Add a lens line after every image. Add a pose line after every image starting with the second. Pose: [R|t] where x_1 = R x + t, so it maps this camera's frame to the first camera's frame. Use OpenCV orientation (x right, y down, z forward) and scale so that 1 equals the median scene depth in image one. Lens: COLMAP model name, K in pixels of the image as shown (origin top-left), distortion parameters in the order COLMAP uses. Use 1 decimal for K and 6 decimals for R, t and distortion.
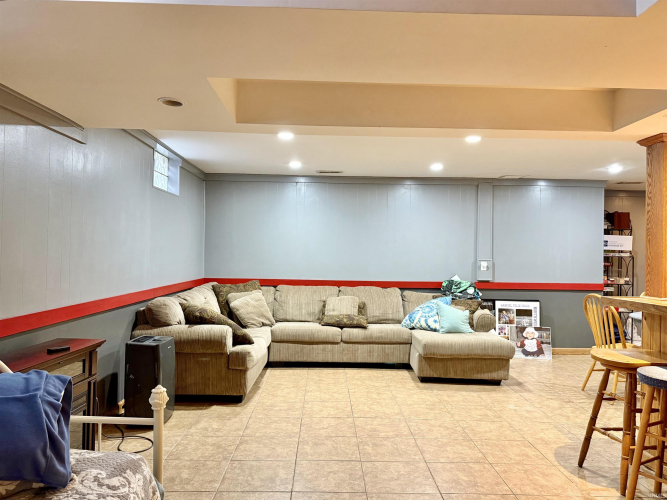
lens RADIAL K [[487.2, 0, 332.9], [0, 487.2, 247.3], [0, 0, 1]] dist [0.034719, -0.038194]
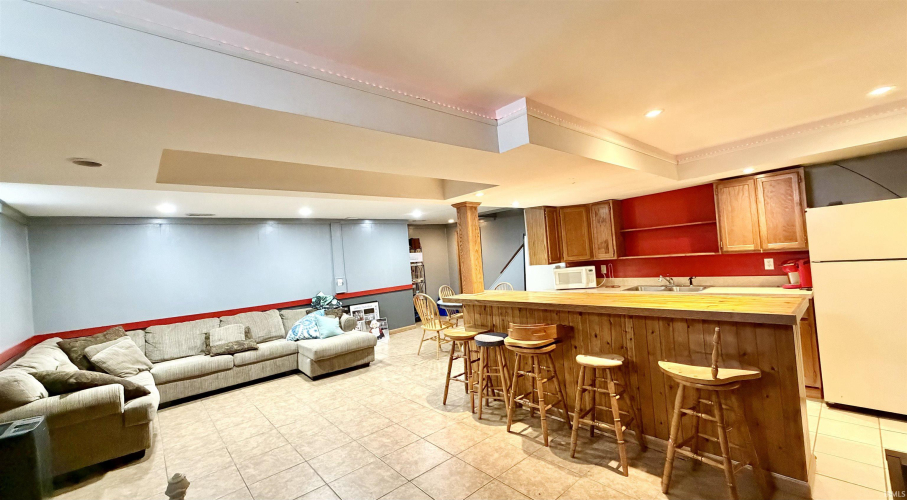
lens RADIAL K [[356.0, 0, 452.5], [0, 356.0, 250.7], [0, 0, 1]] dist [0.000986, -0.001452]
pose [[0.768394, -0.066865, 0.636474, -0.100417], [0.085784, 0.996313, 0.001104, -0.031127], [-0.634202, 0.053751, 0.771297, 0.024525]]
